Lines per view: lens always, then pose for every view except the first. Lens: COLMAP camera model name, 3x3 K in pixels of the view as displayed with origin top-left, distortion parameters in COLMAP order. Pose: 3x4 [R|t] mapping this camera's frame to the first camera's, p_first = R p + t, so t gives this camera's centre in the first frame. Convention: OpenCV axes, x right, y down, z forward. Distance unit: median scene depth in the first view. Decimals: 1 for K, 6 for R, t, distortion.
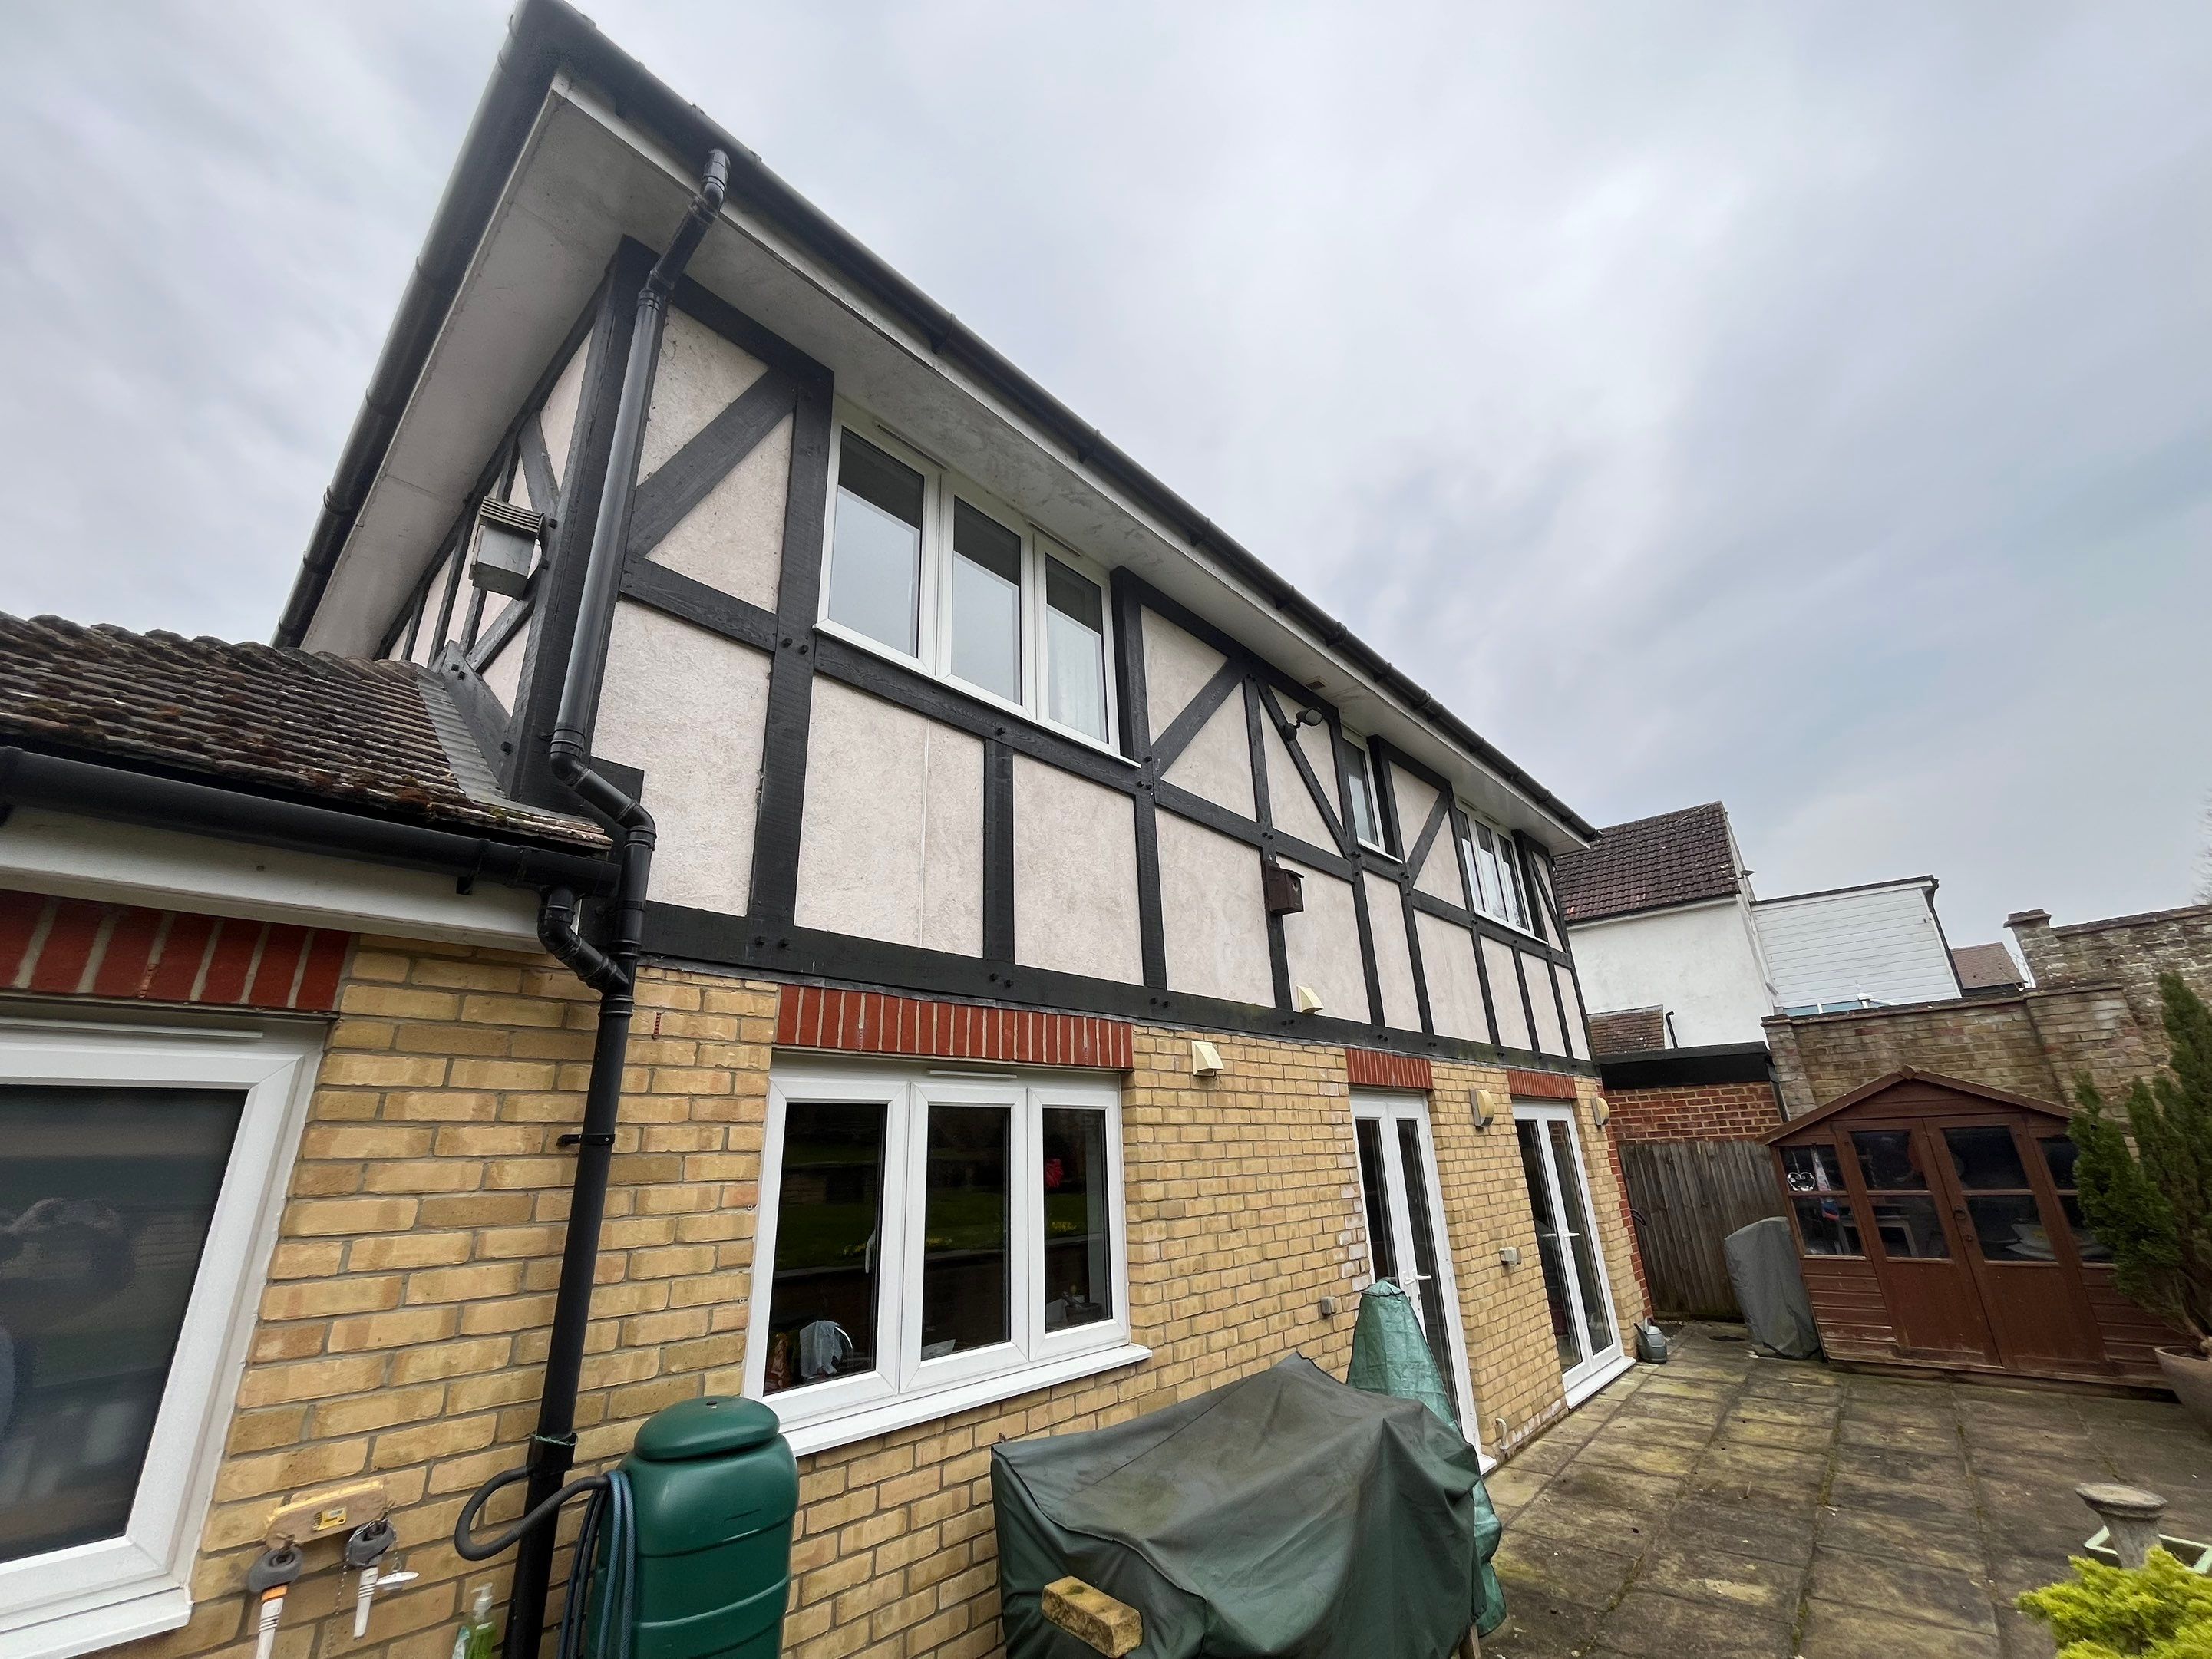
lens RADIAL K [[891.4, 0, 1102.4], [0, 891.4, 833.4], [0, 0, 1]] dist [-0.003555, 0.000045]
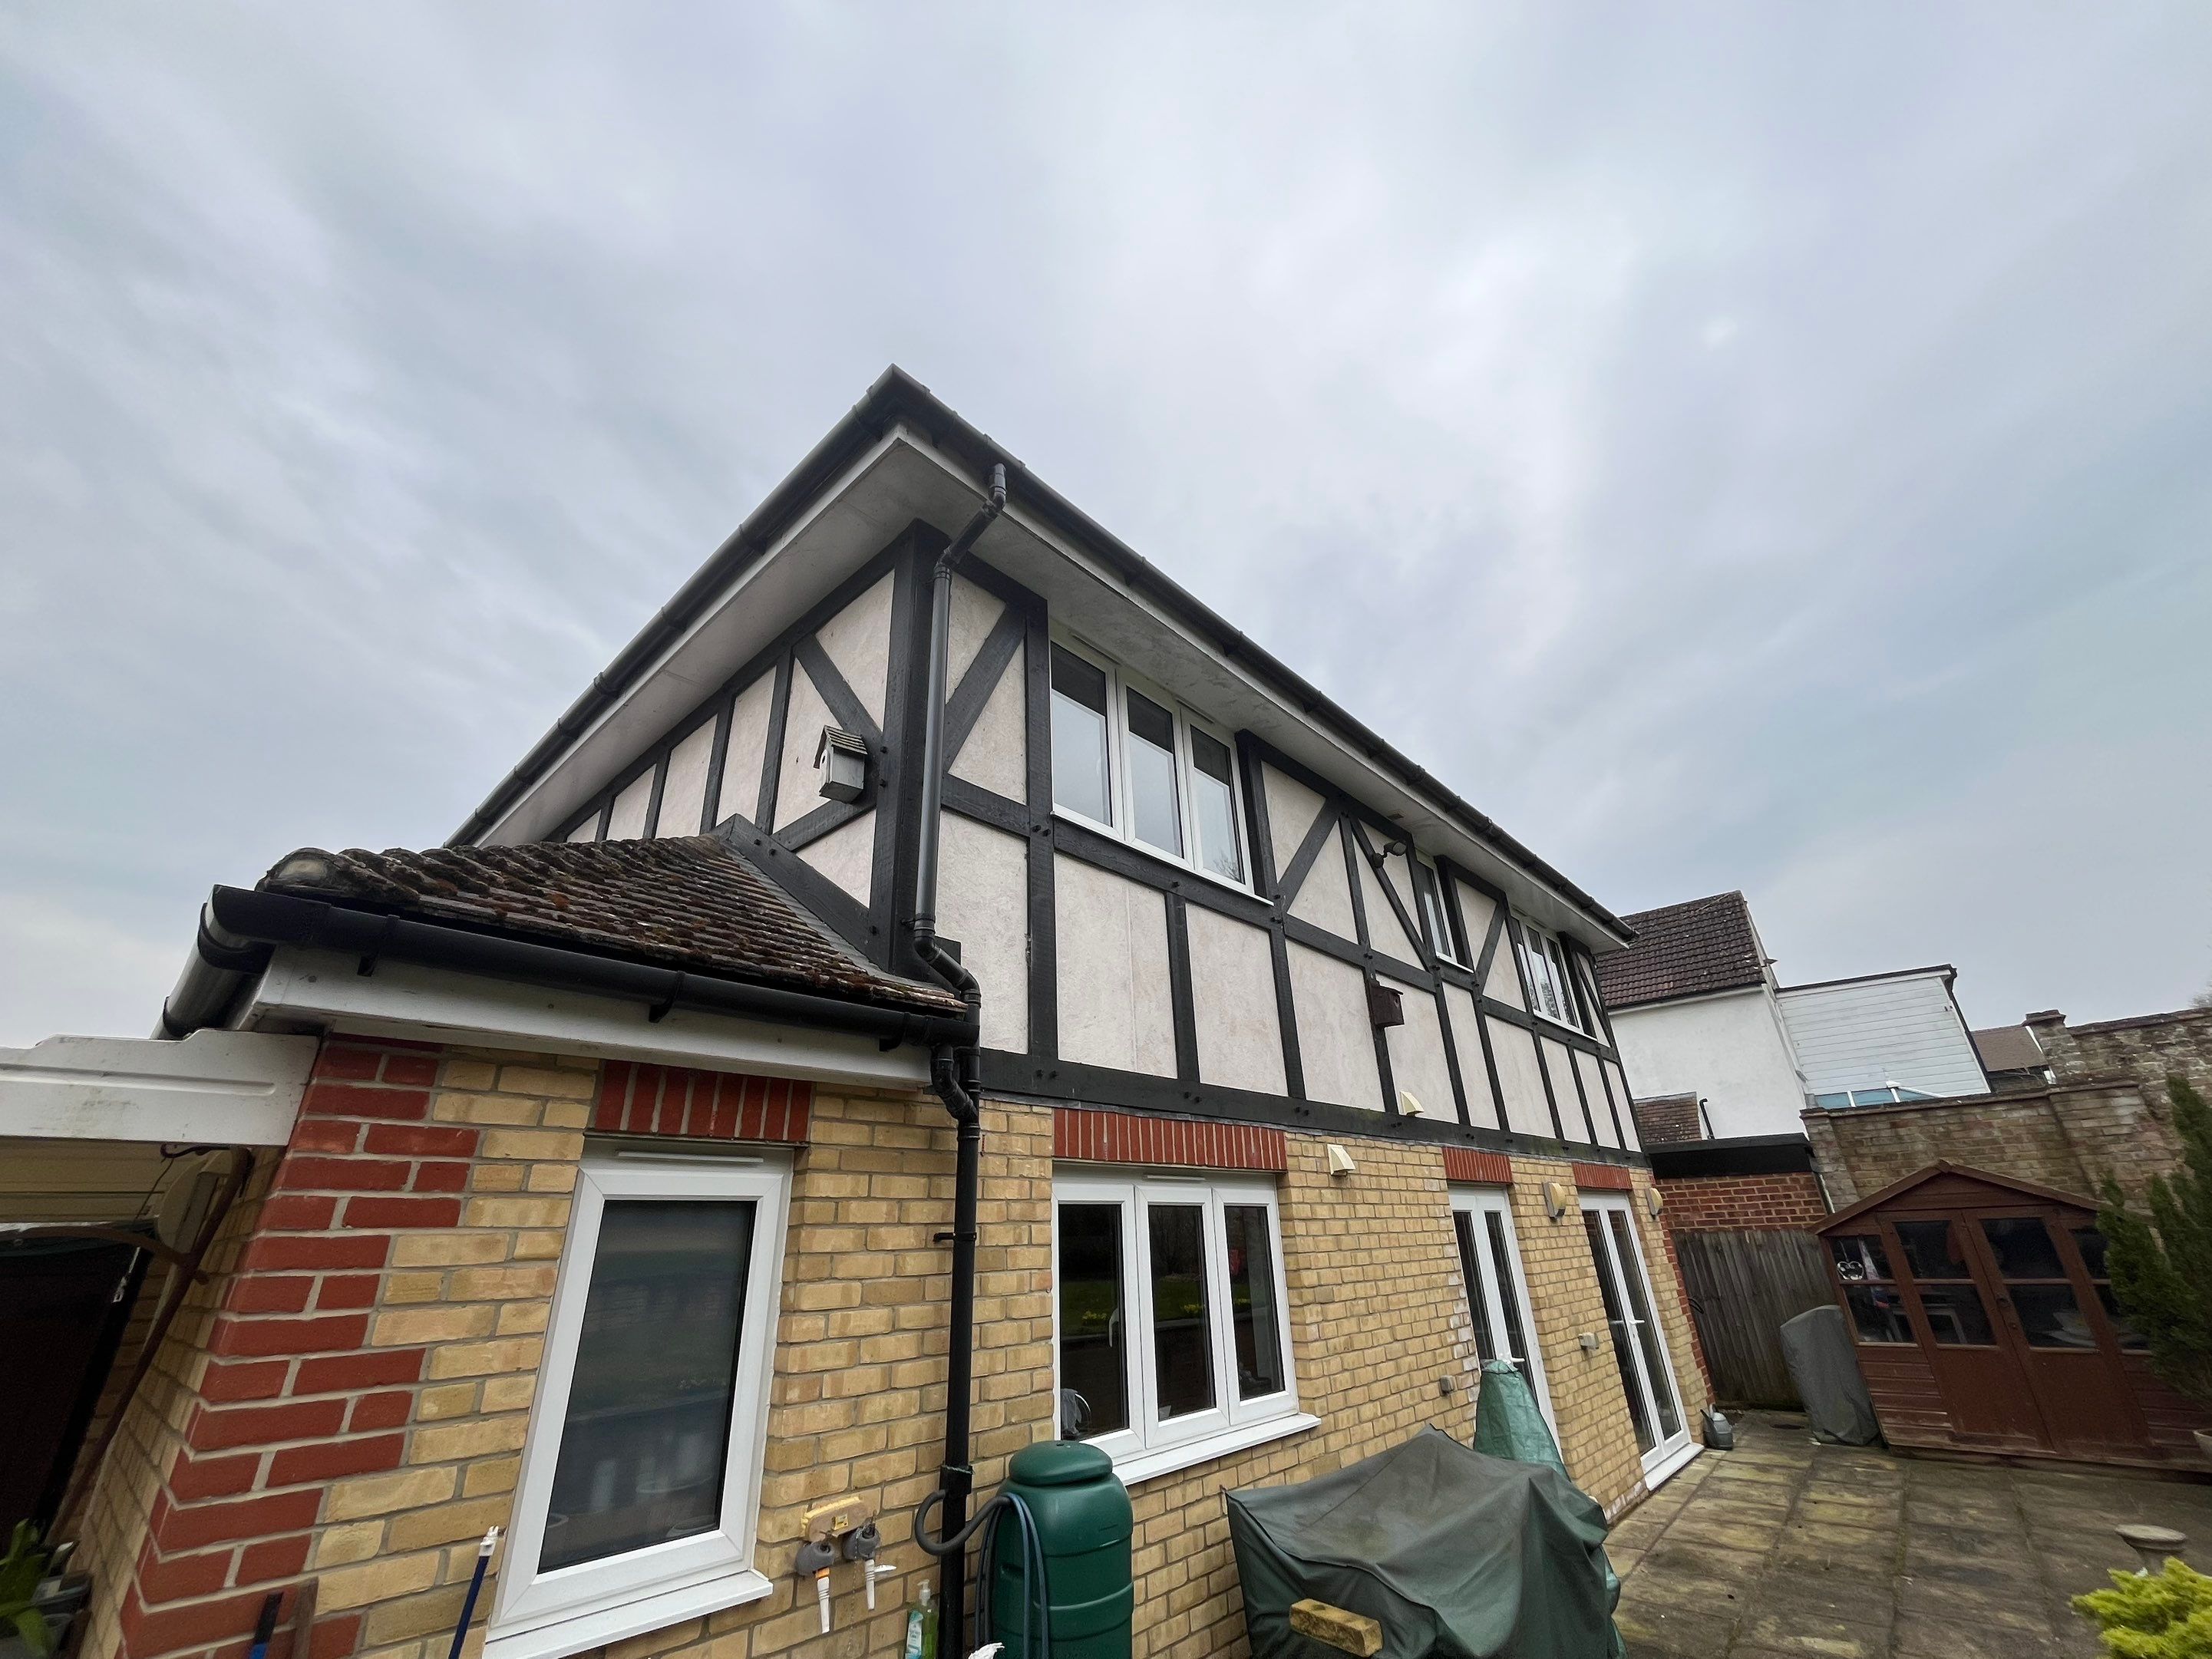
lens RADIAL K [[891.4, 0, 1102.4], [0, 891.4, 833.4], [0, 0, 1]] dist [-0.003555, 0.000045]
pose [[0.999985, 0.000412, -0.005546, -0.193608], [-0.000862, 0.996694, -0.081246, -0.079612], [0.005495, 0.081250, 0.996679, -0.200148]]
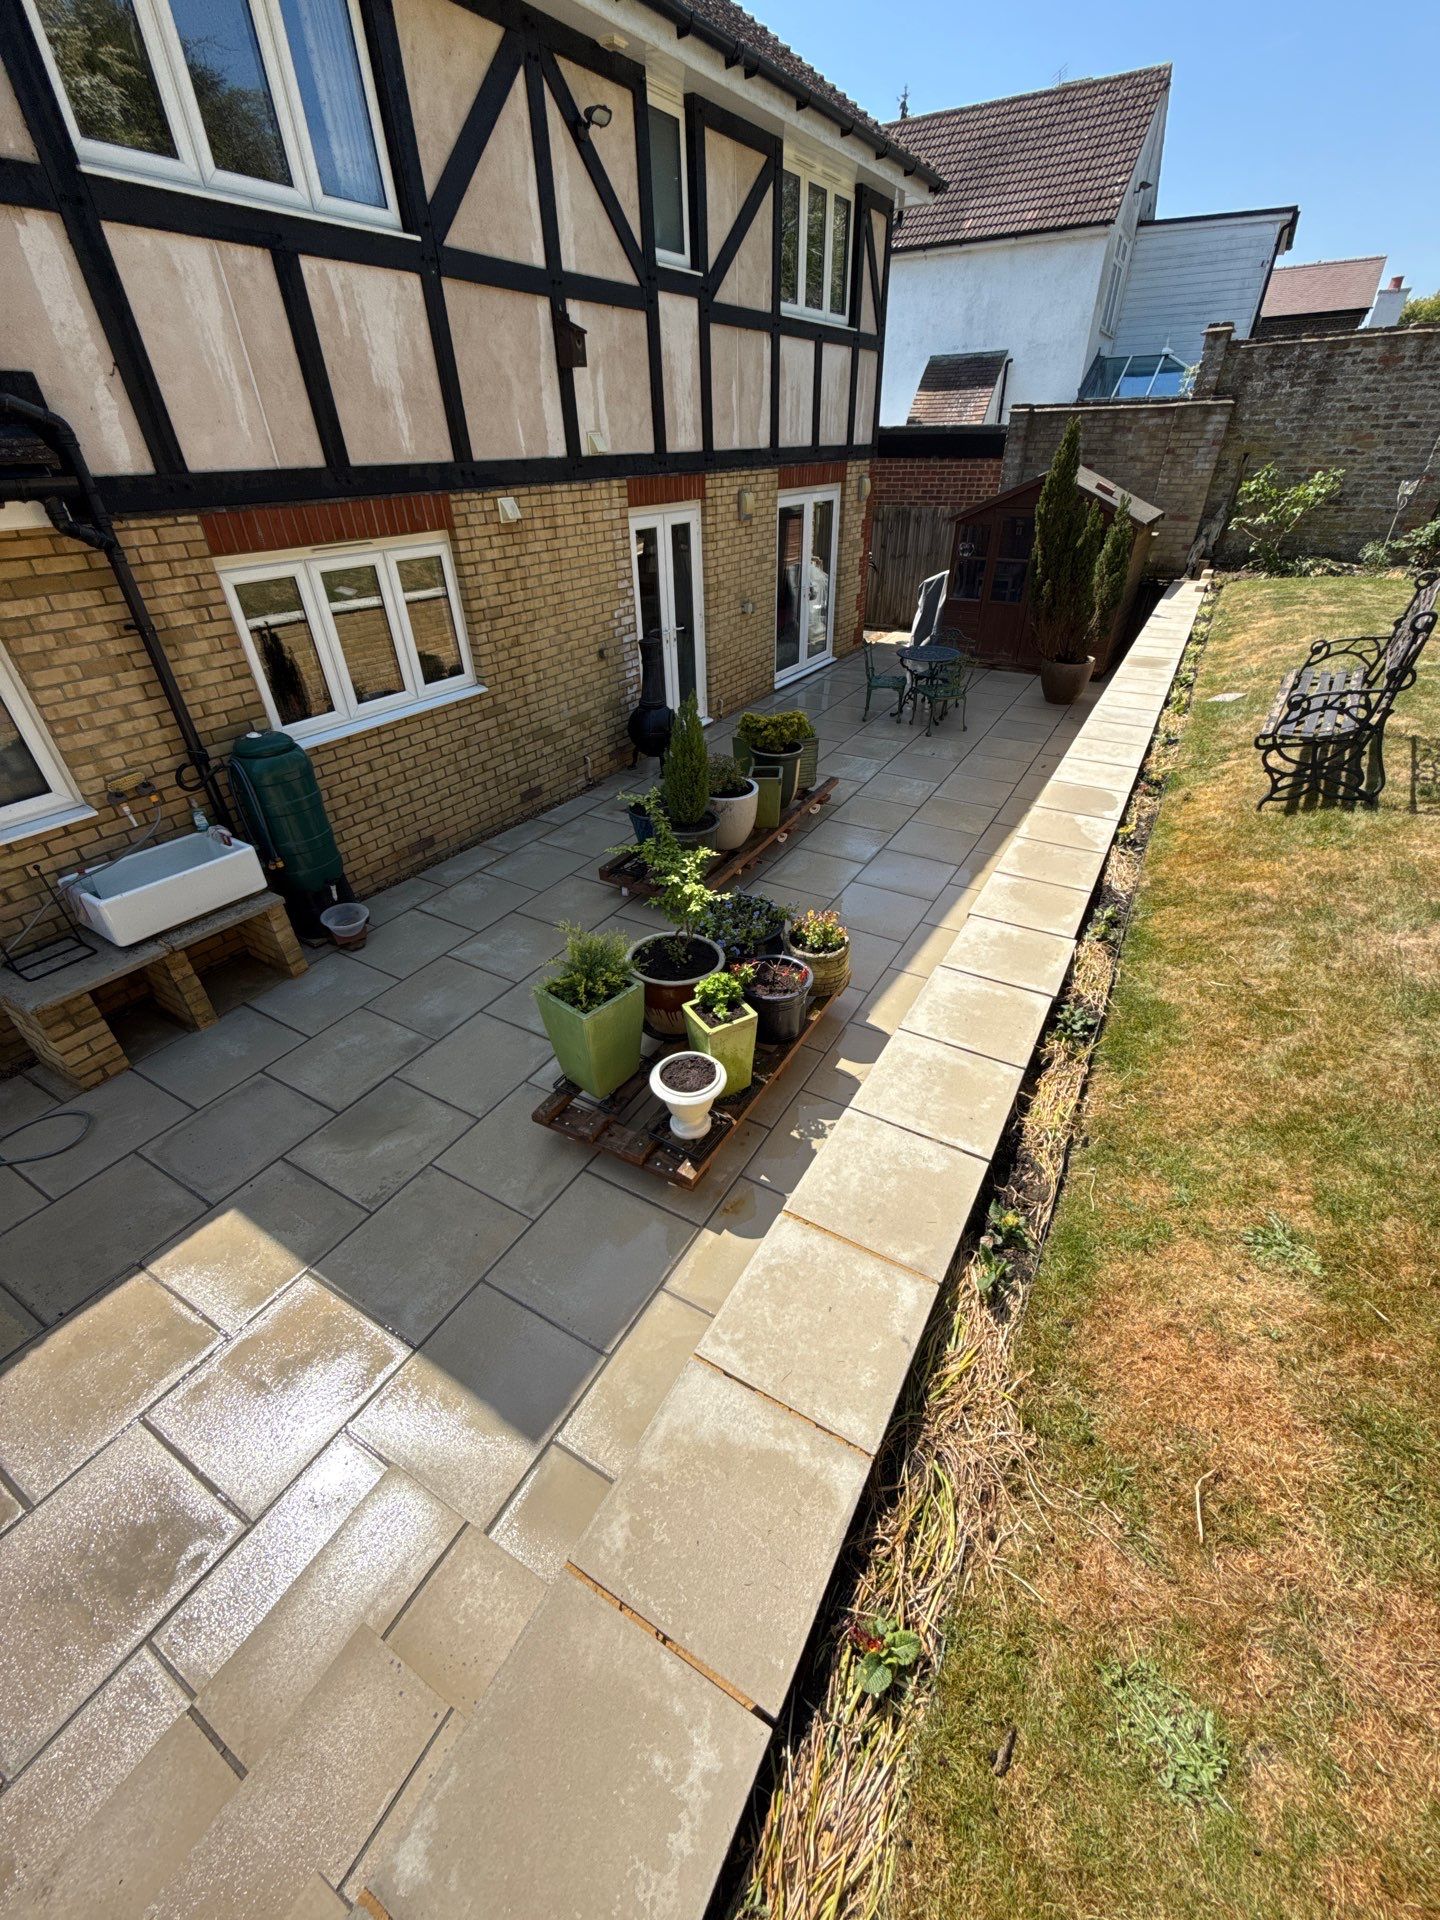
lens RADIAL K [[761.9, 0, 722.7], [0, 761.9, 962.7], [0, 0, 1]] dist [0.000727, -0.000640]
pose [[0.983756, -0.087107, 0.156962, 0.212530], [-0.076330, 0.588417, 0.804947, -0.385954], [-0.162476, -0.803852, 0.572210, -0.449383]]
